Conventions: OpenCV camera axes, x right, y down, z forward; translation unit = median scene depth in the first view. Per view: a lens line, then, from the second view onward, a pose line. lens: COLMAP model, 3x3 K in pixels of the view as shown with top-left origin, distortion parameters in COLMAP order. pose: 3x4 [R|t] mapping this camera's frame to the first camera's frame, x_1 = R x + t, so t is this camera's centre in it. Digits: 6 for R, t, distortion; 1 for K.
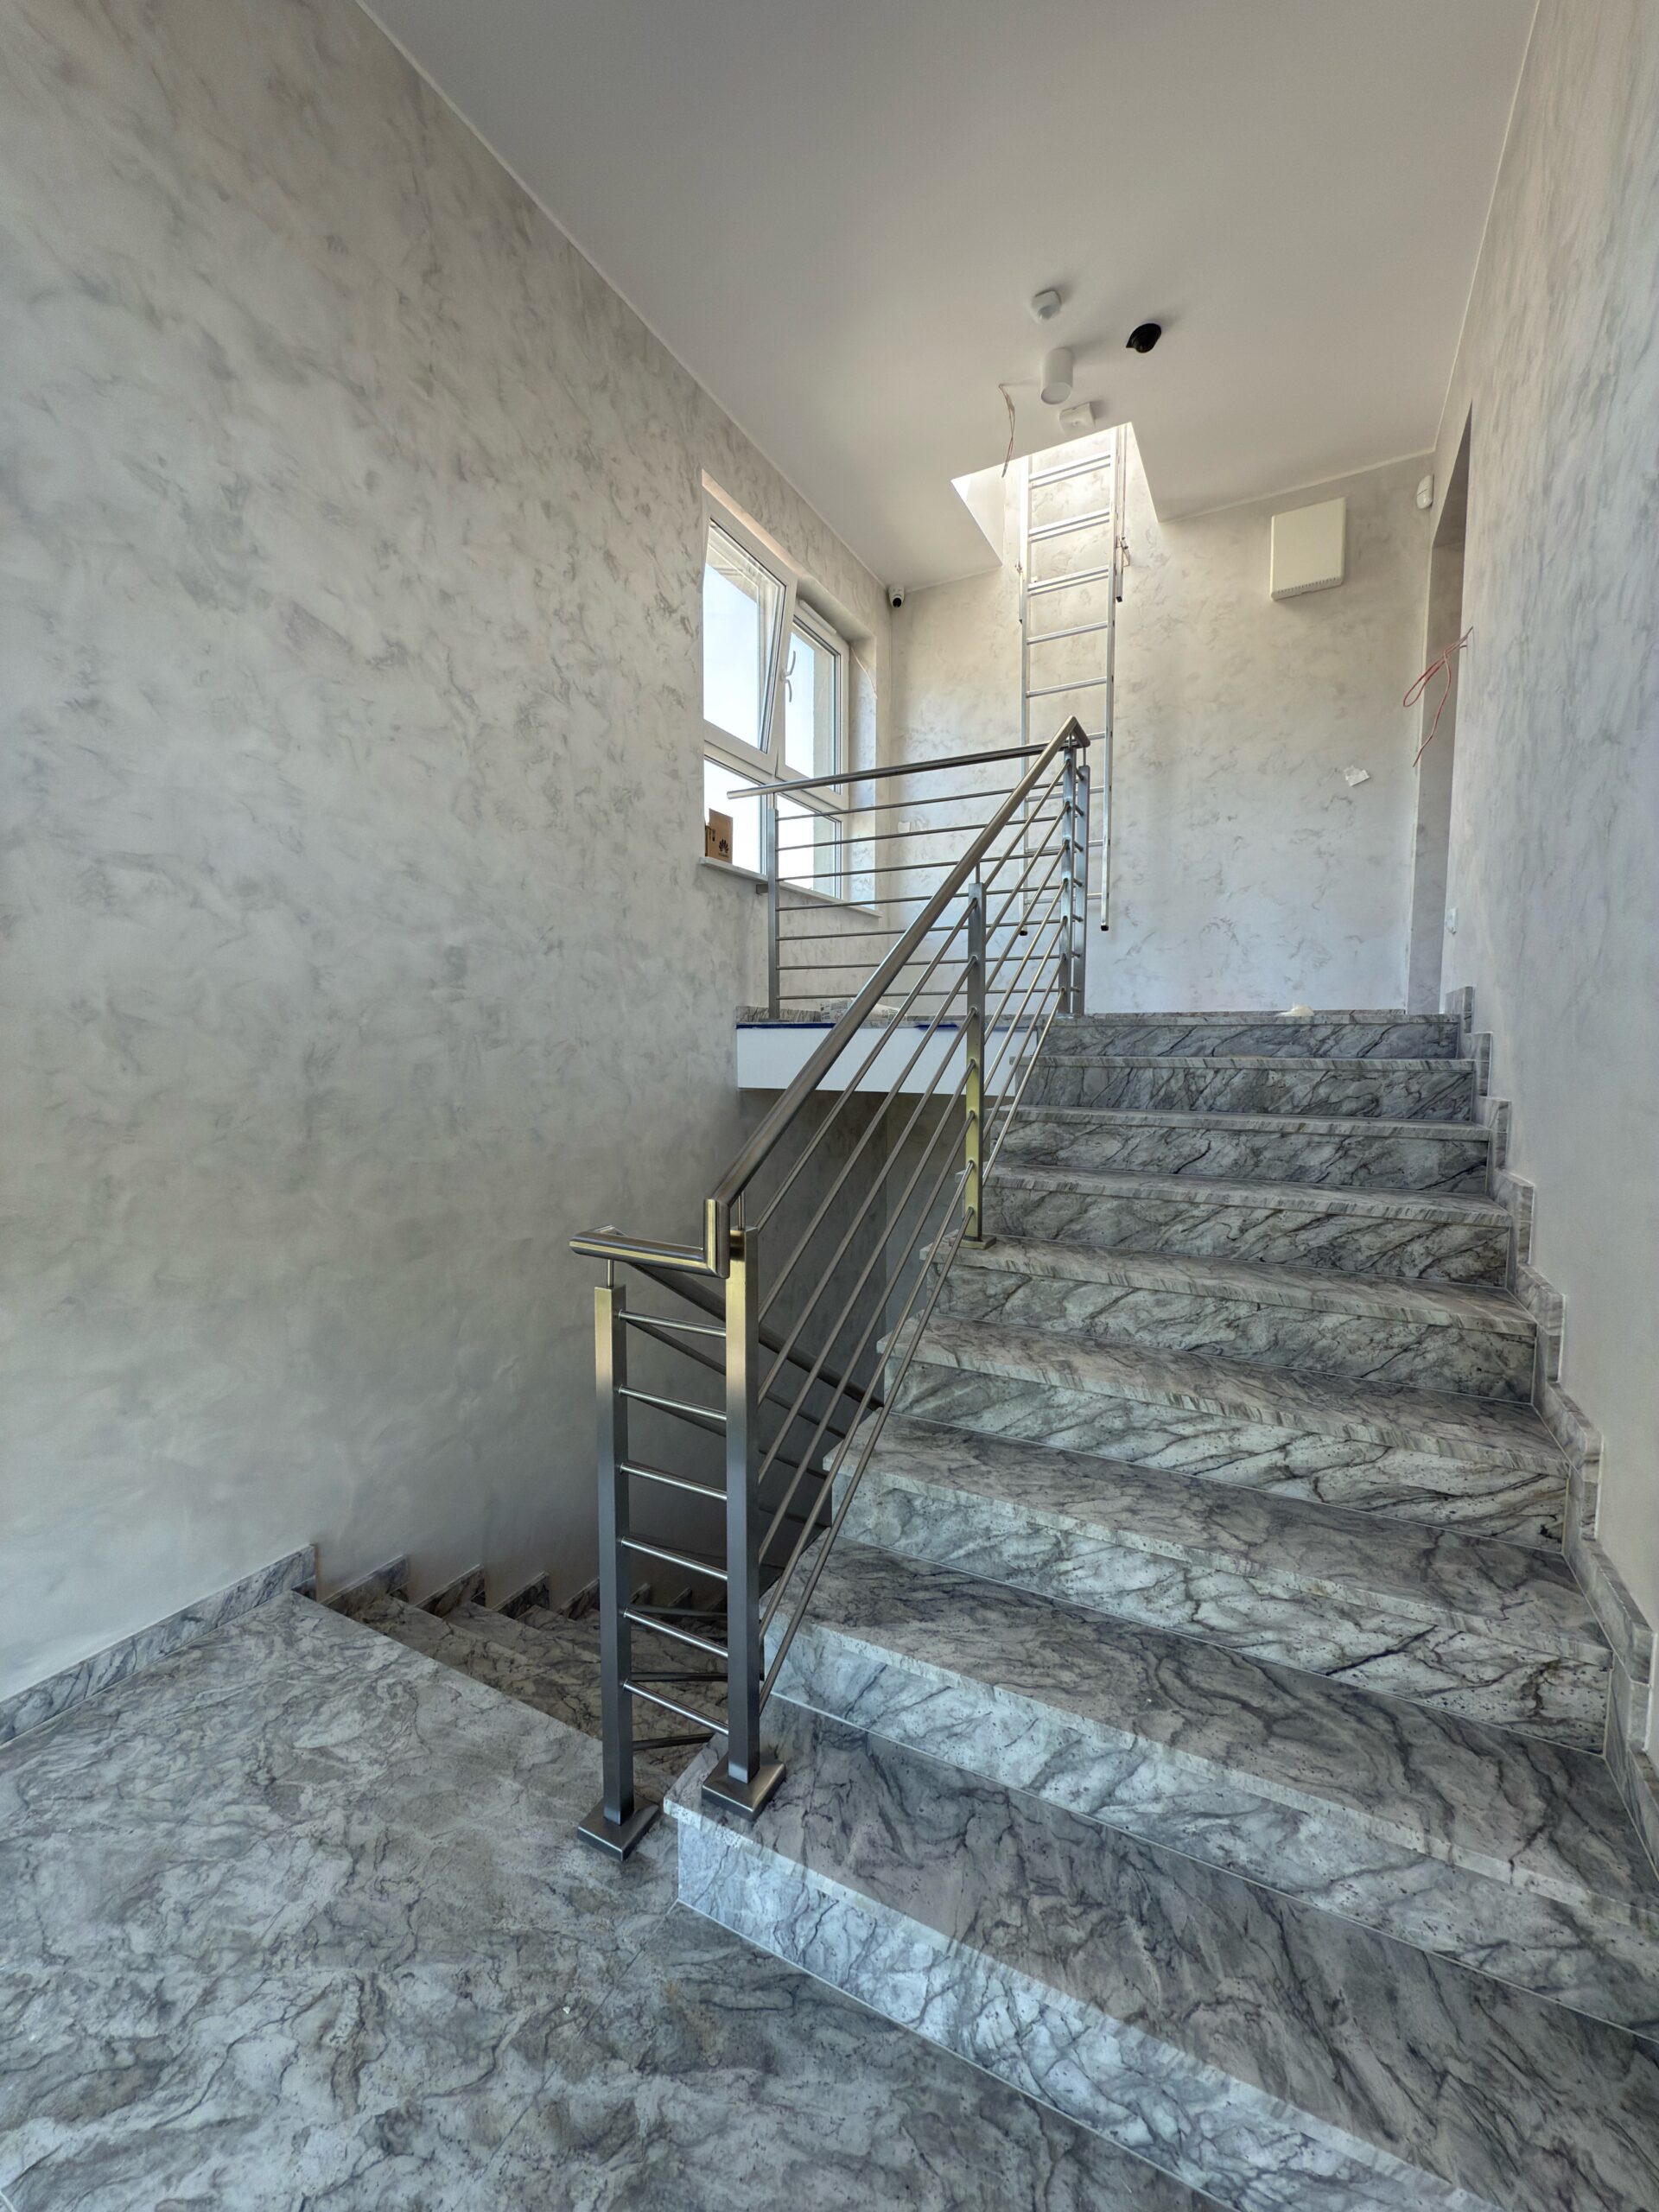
lens RADIAL K [[877.3, 0, 830.0], [0, 877.3, 1097.1], [0, 0, 1]] dist [-0.002782, -0.000201]
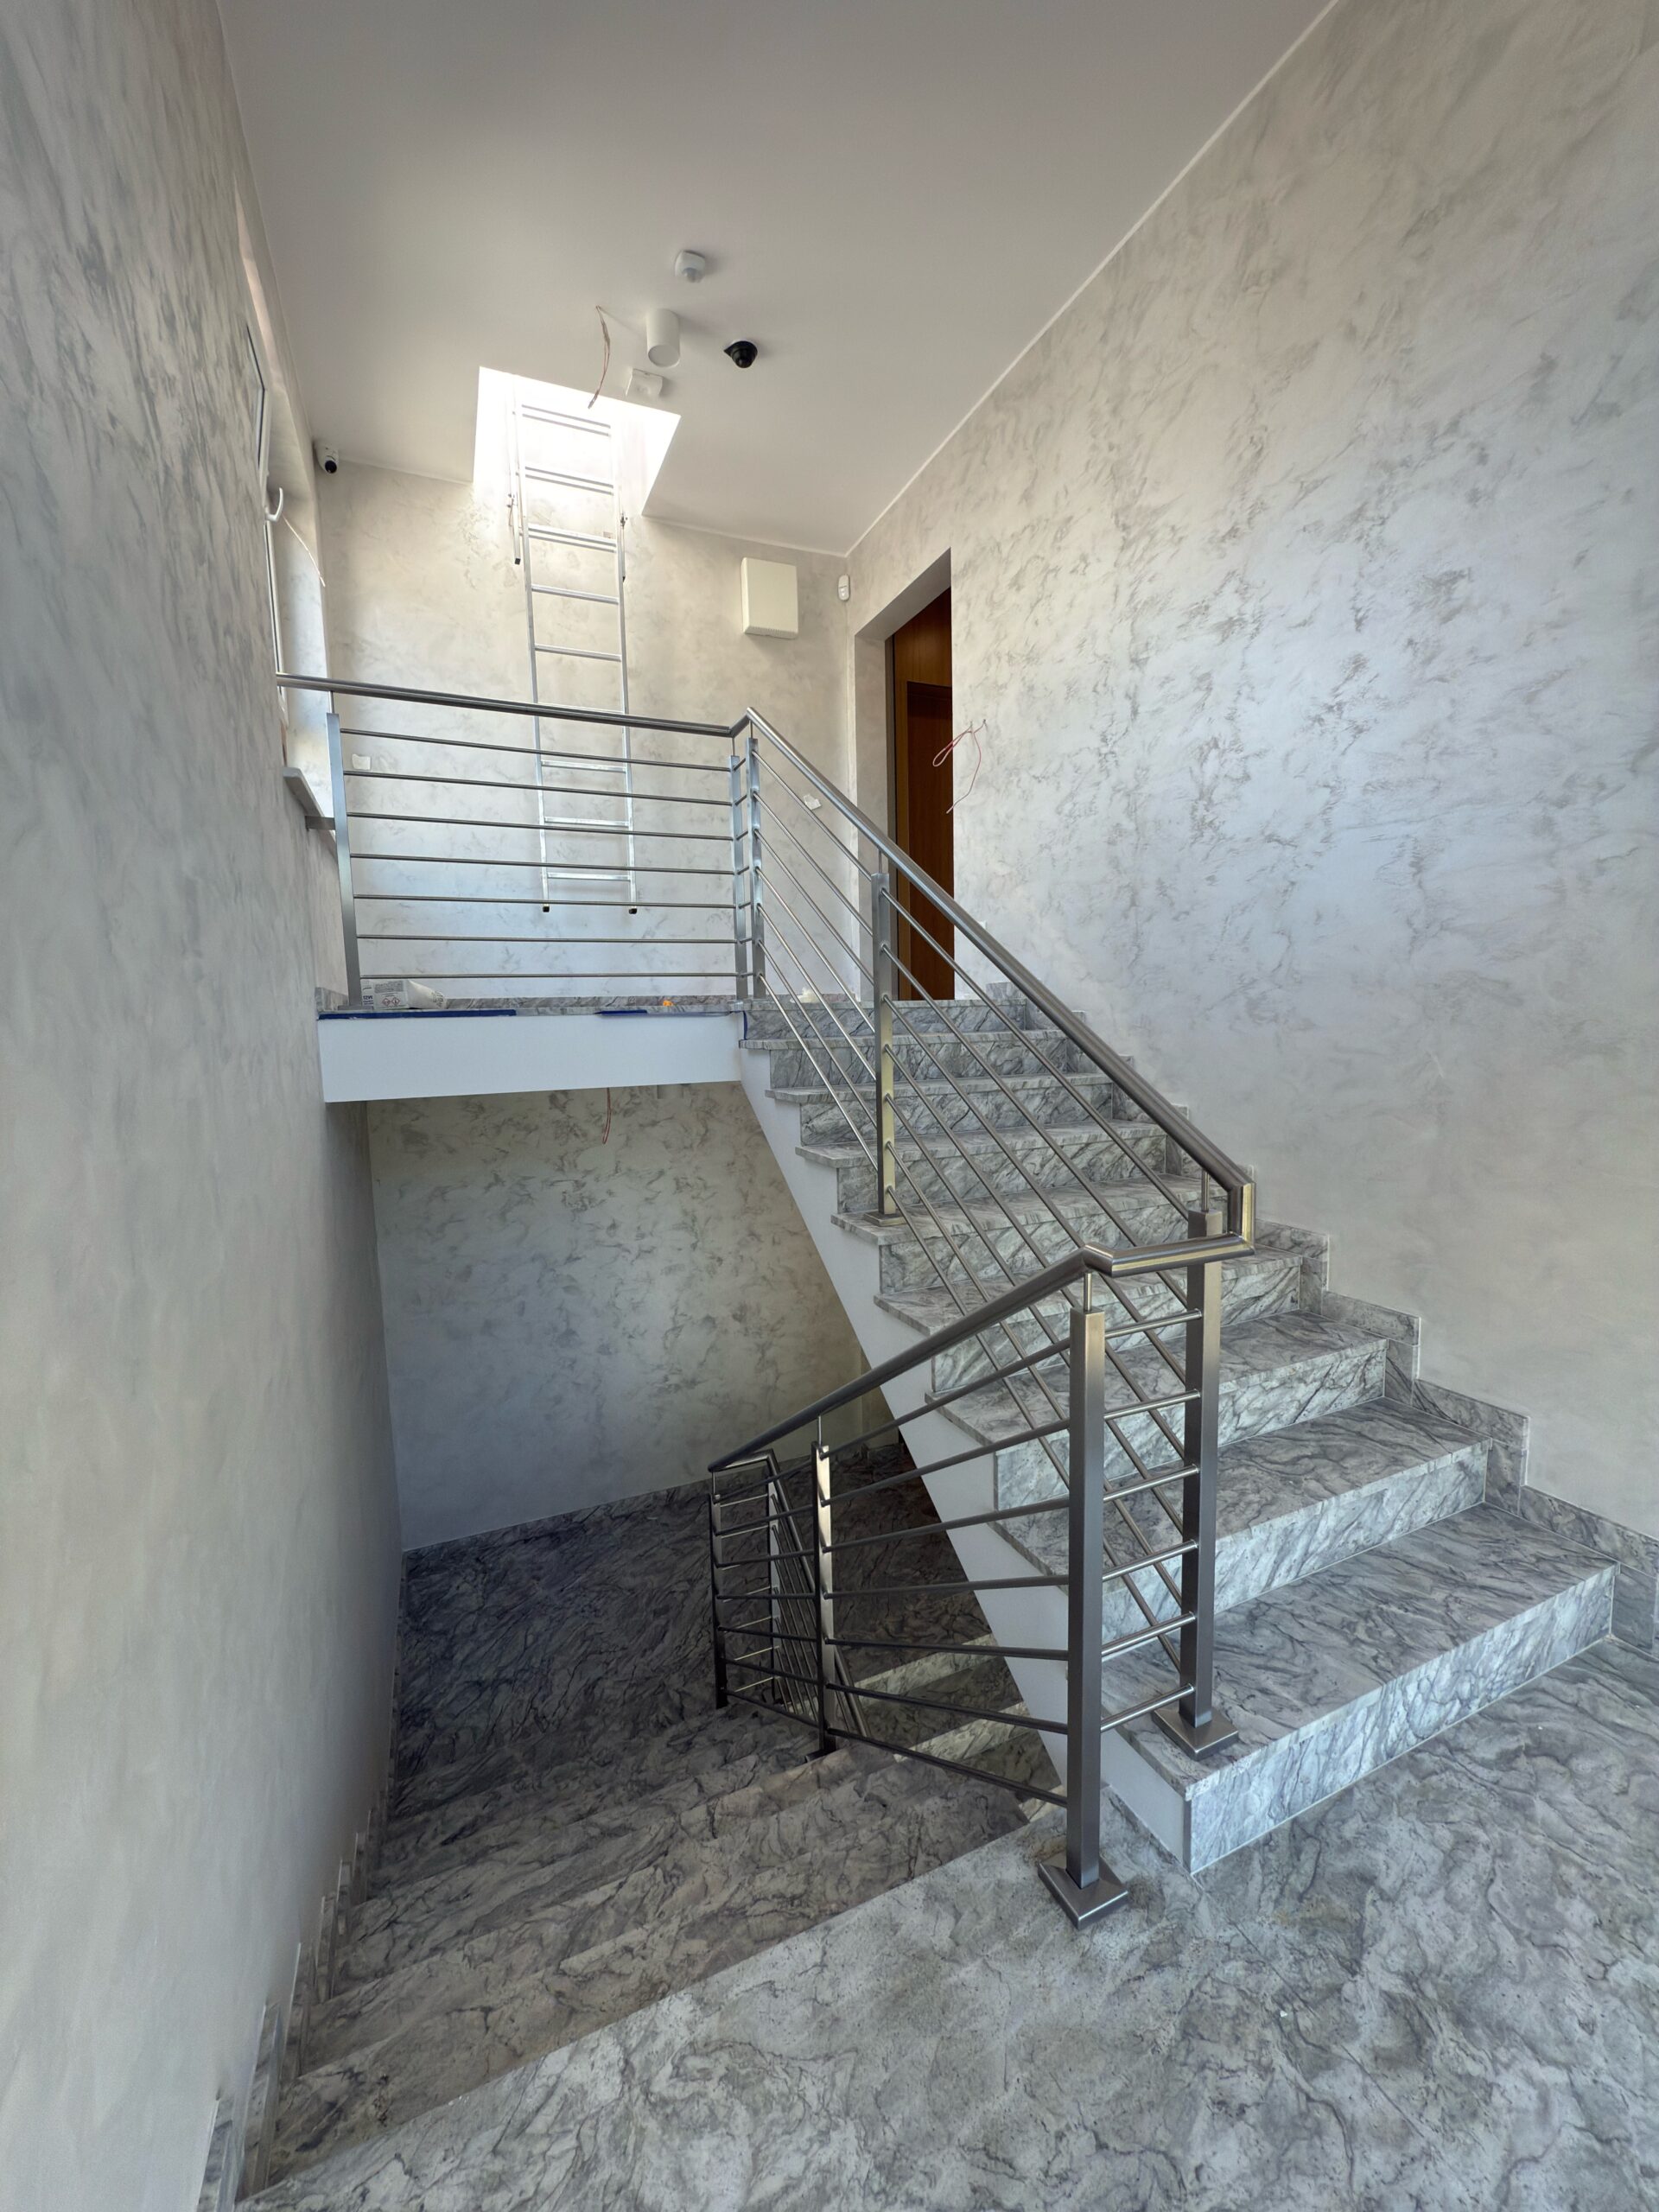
lens RADIAL K [[877.3, 0, 819.4], [0, 877.3, 1100.3], [0, 0, 1]] dist [-0.002782, -0.000201]
pose [[0.618499, -0.092964, 0.780267, -1.103170], [0.072386, 0.995495, 0.061229, -0.073034], [-0.782445, 0.018611, 0.622442, 0.656484]]
